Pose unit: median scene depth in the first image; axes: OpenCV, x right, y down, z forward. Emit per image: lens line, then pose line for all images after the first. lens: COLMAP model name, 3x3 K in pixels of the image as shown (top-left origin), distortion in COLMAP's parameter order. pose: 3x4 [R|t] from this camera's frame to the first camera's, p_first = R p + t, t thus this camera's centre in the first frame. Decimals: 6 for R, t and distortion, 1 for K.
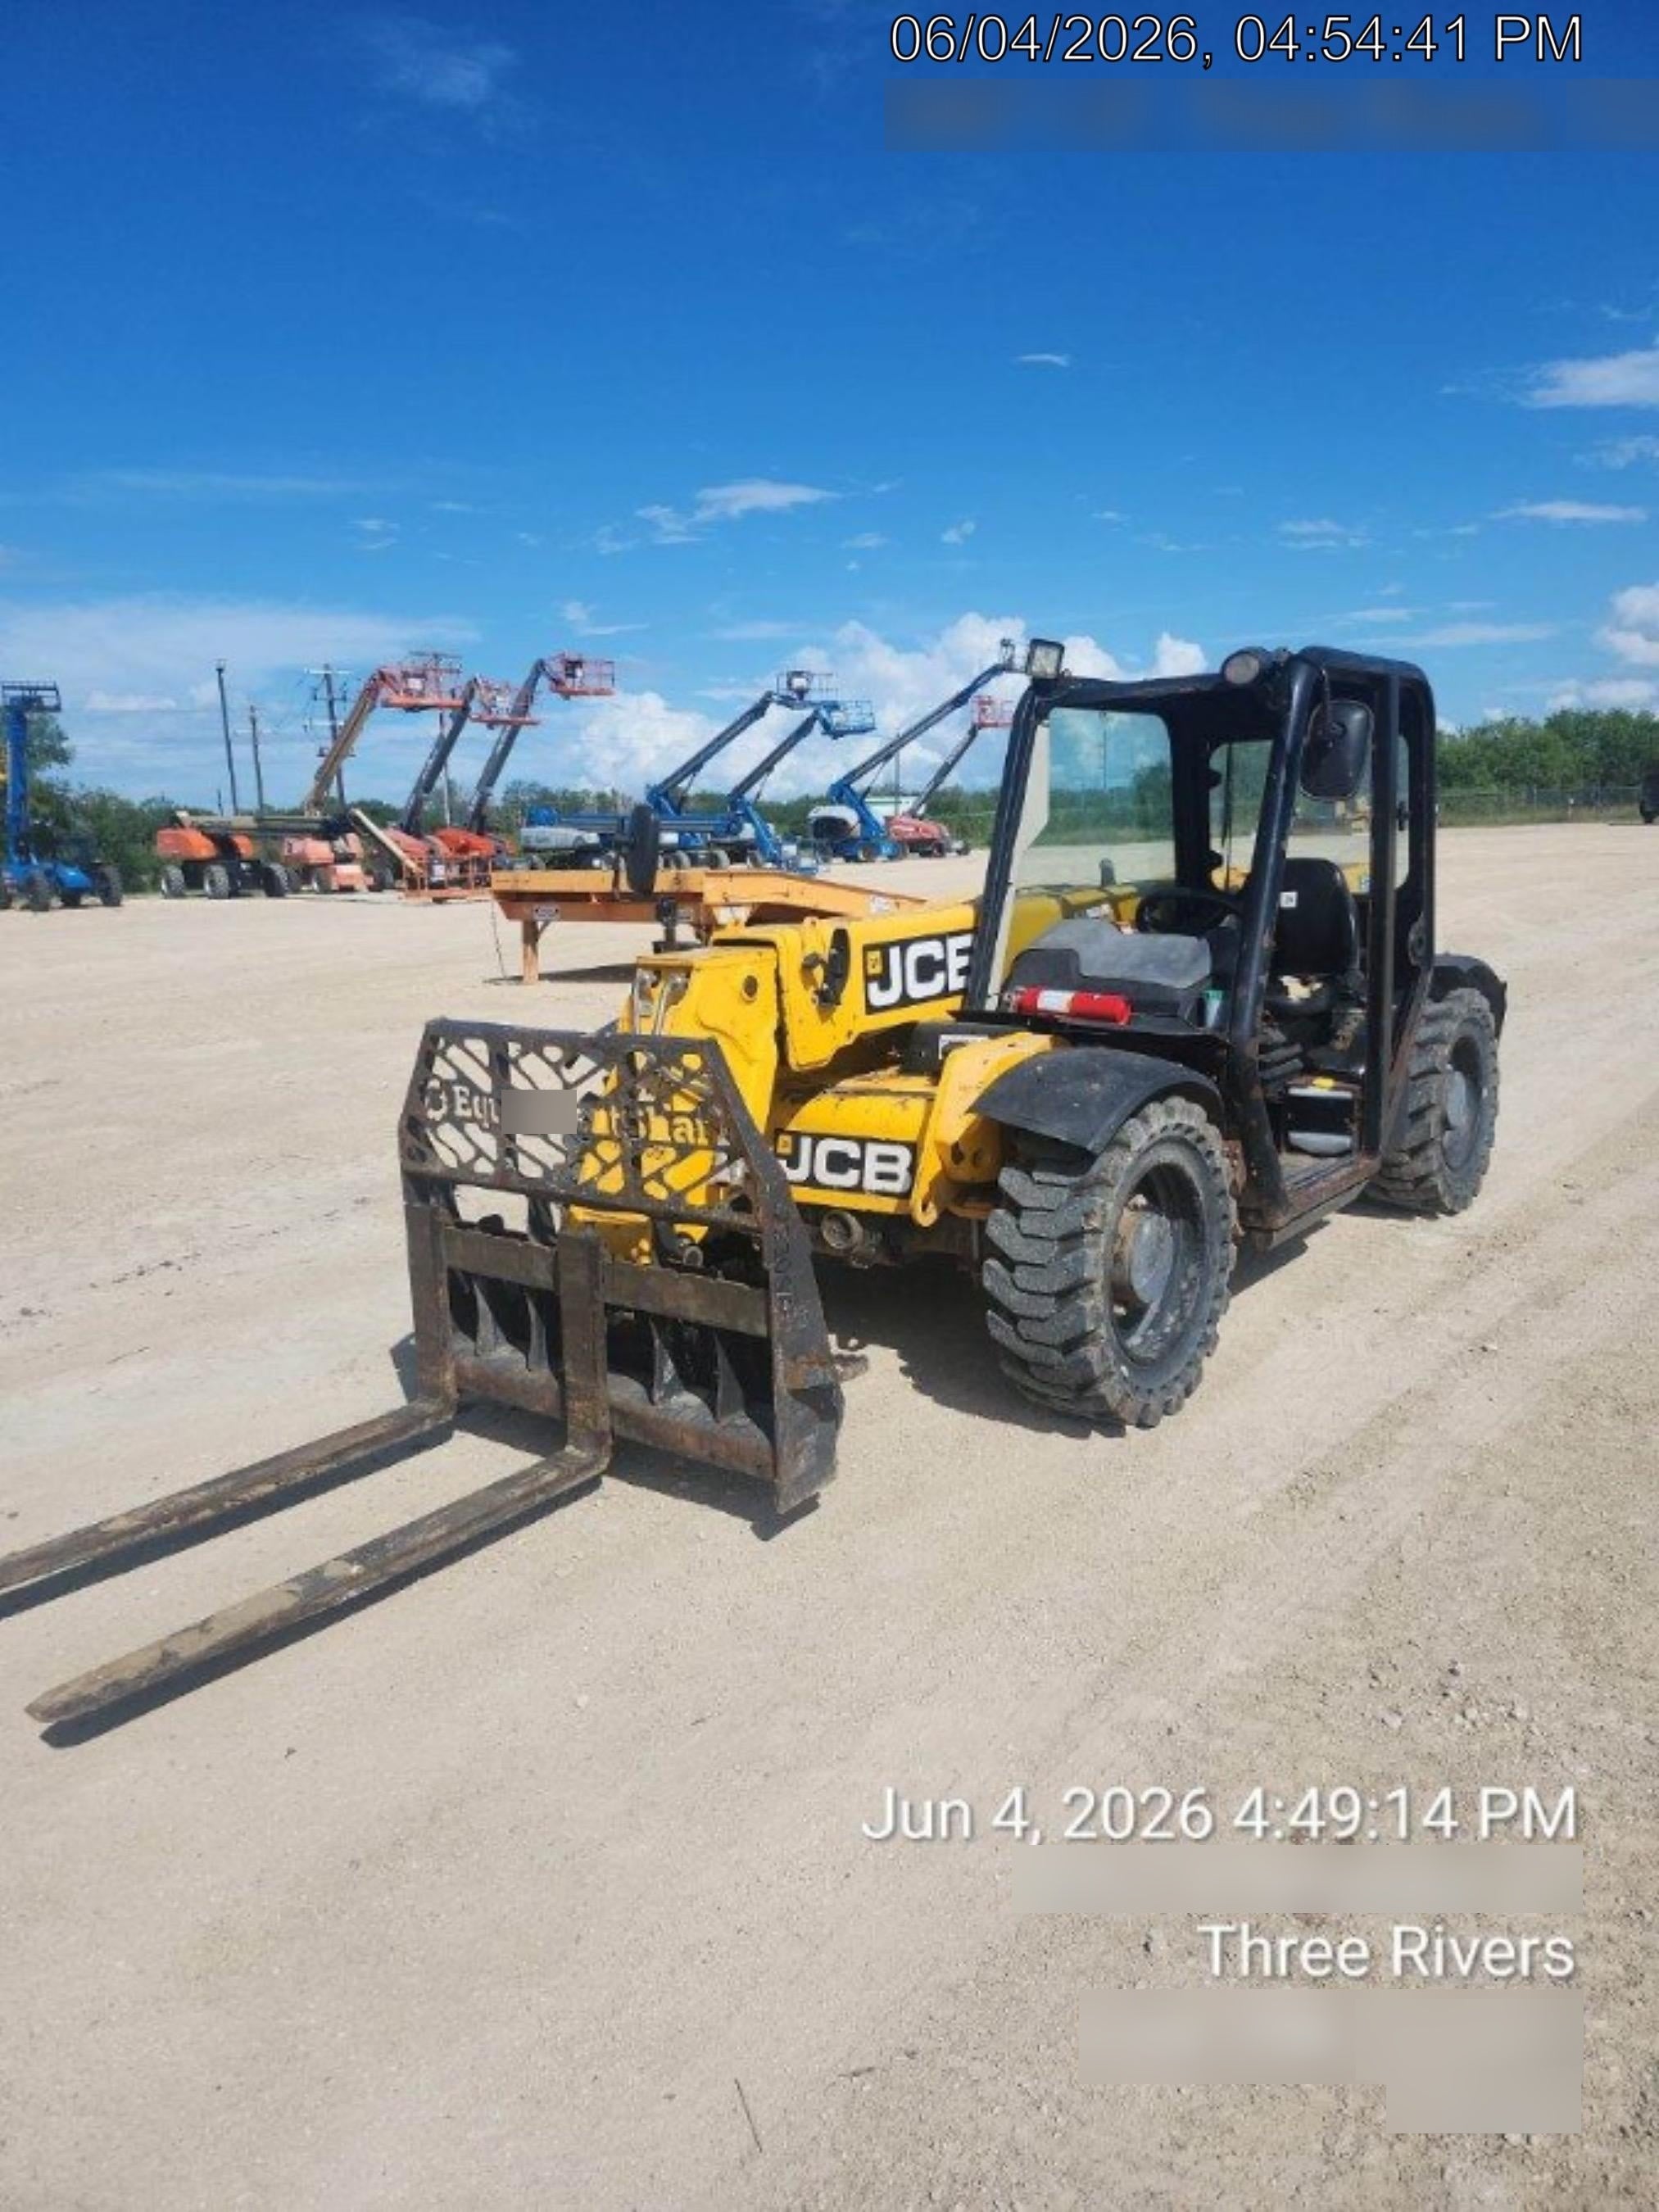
lens RADIAL K [[1528.2, 0, 833.0], [0, 1528.2, 1131.1], [0, 0, 1]] dist [0.017286, -0.002103]
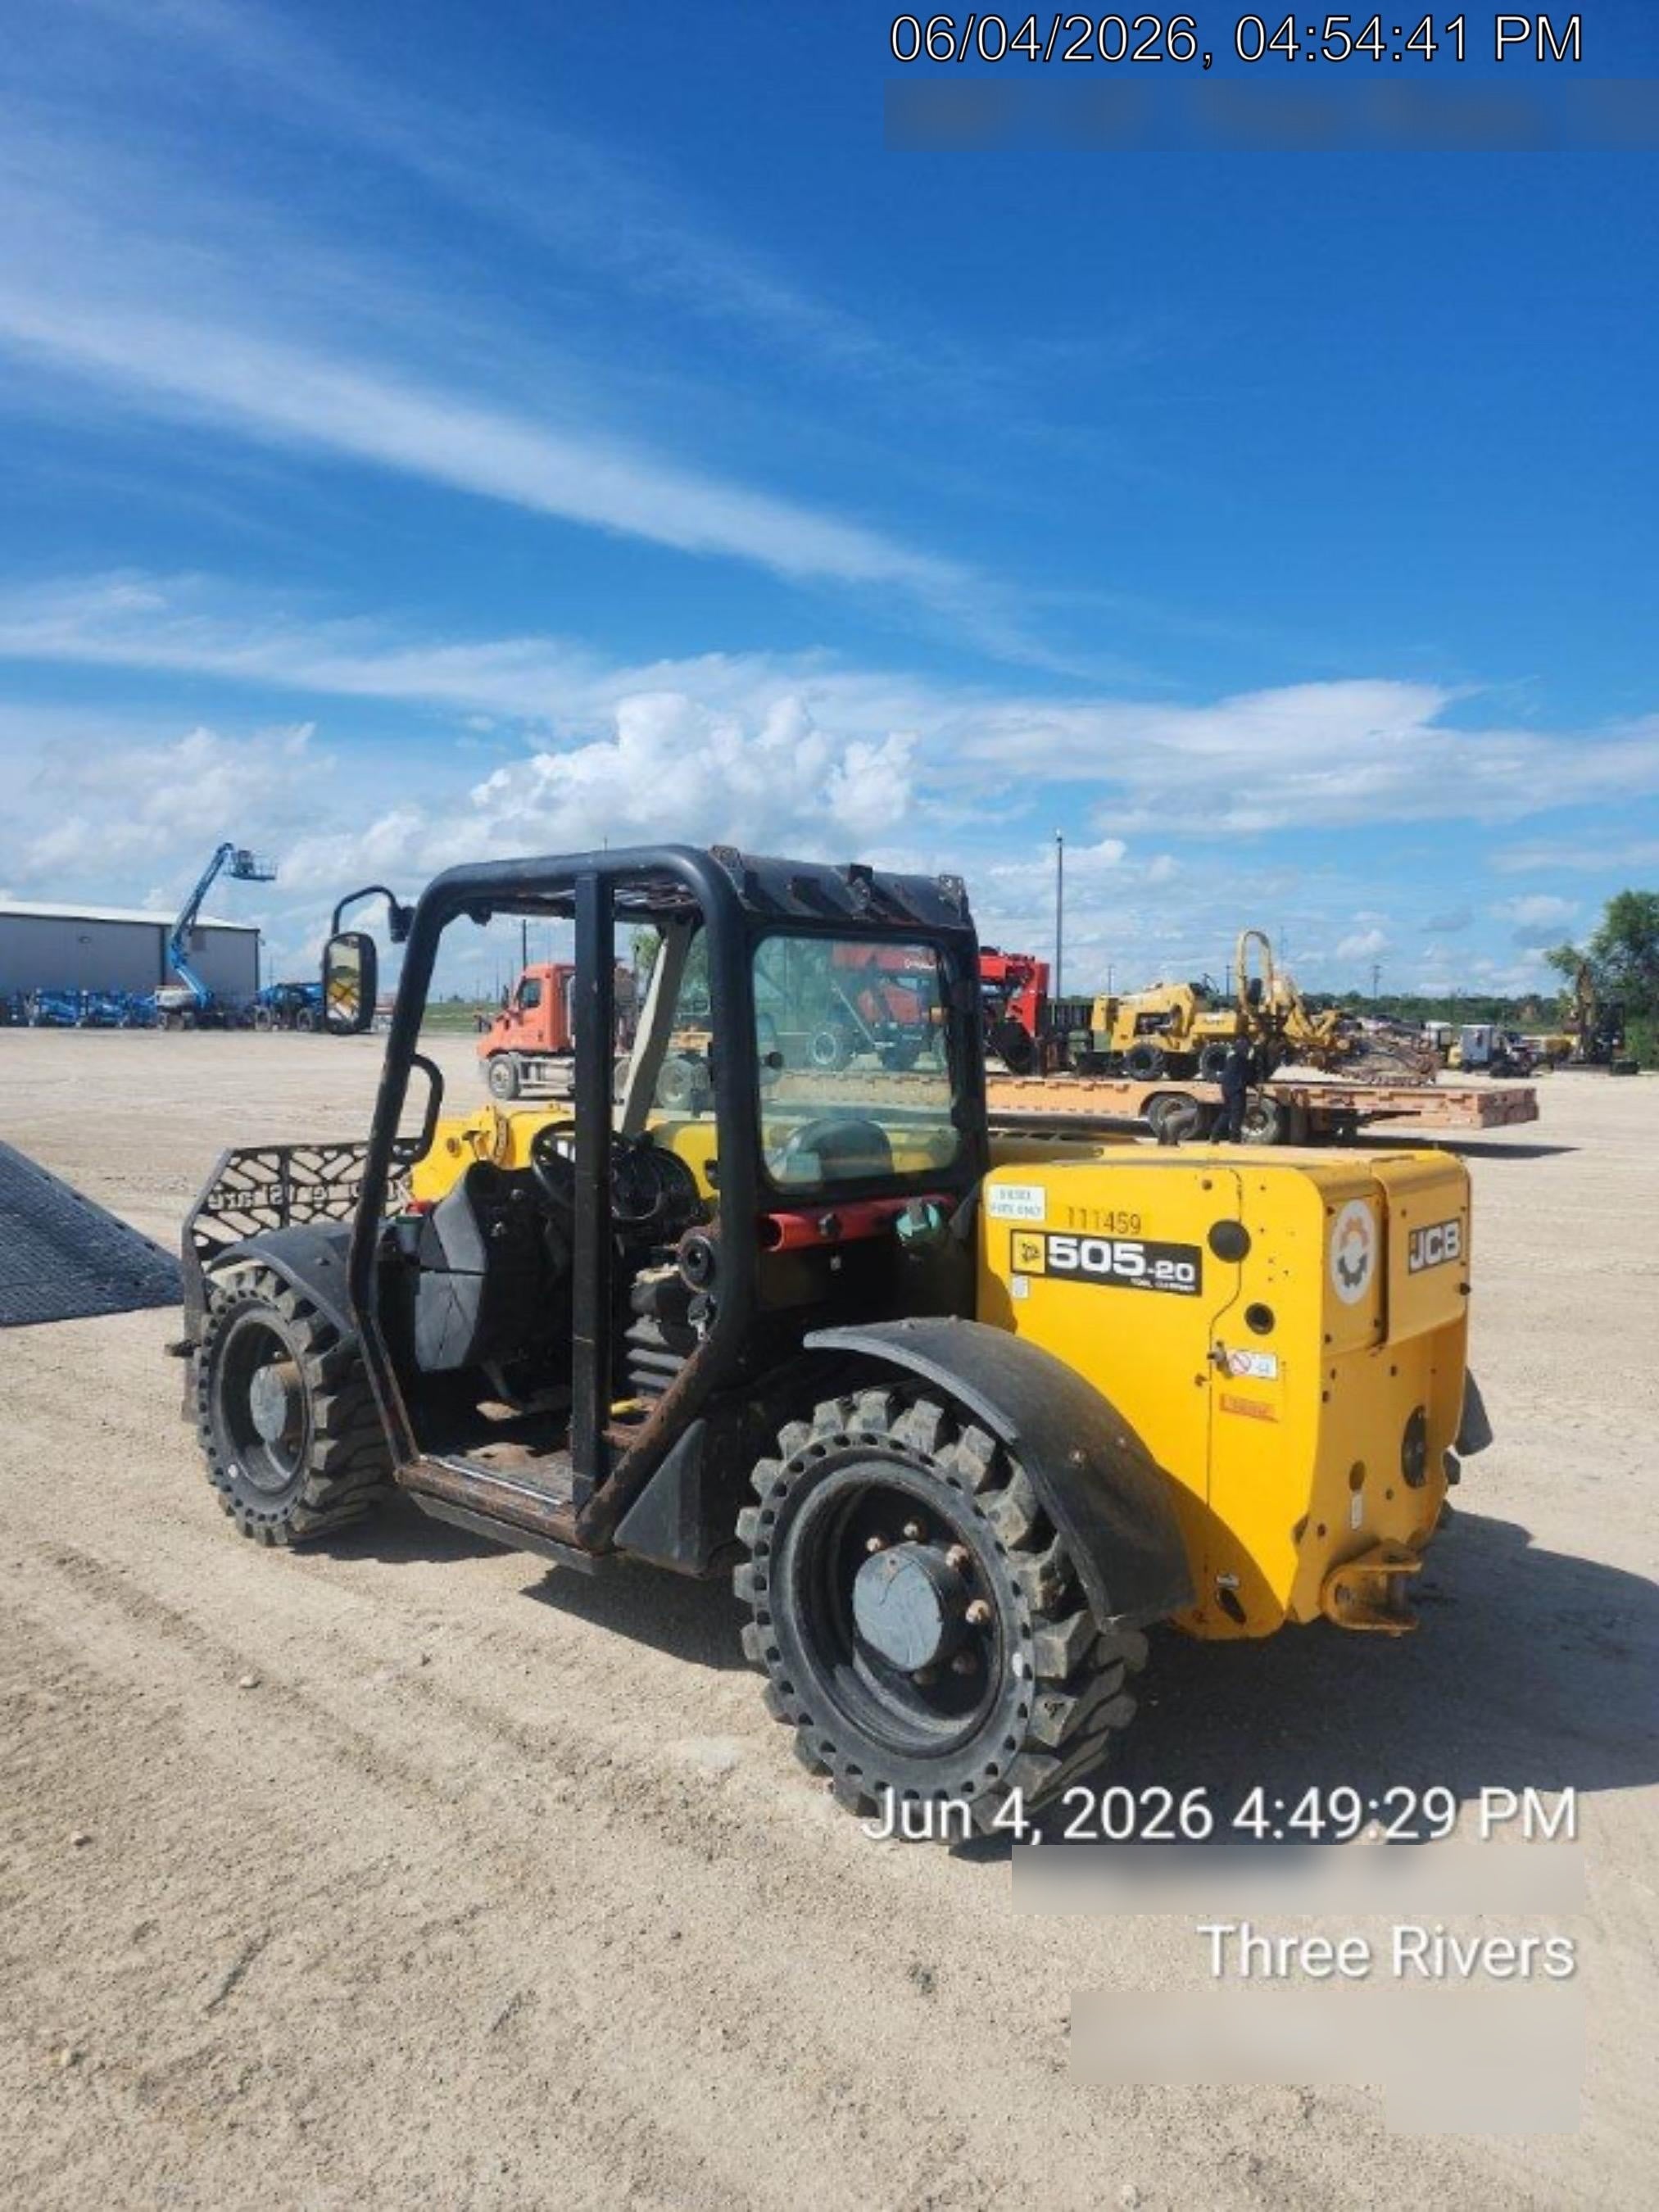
lens RADIAL K [[1528.2, 0, 833.0], [0, 1528.2, 1131.1], [0, 0, 1]] dist [0.017286, -0.002103]
pose [[-0.082532, 0.098150, -0.991743, 1.288130], [-0.176526, 0.977963, 0.111476, -0.331129], [0.980830, 0.184269, -0.063387, 1.389969]]
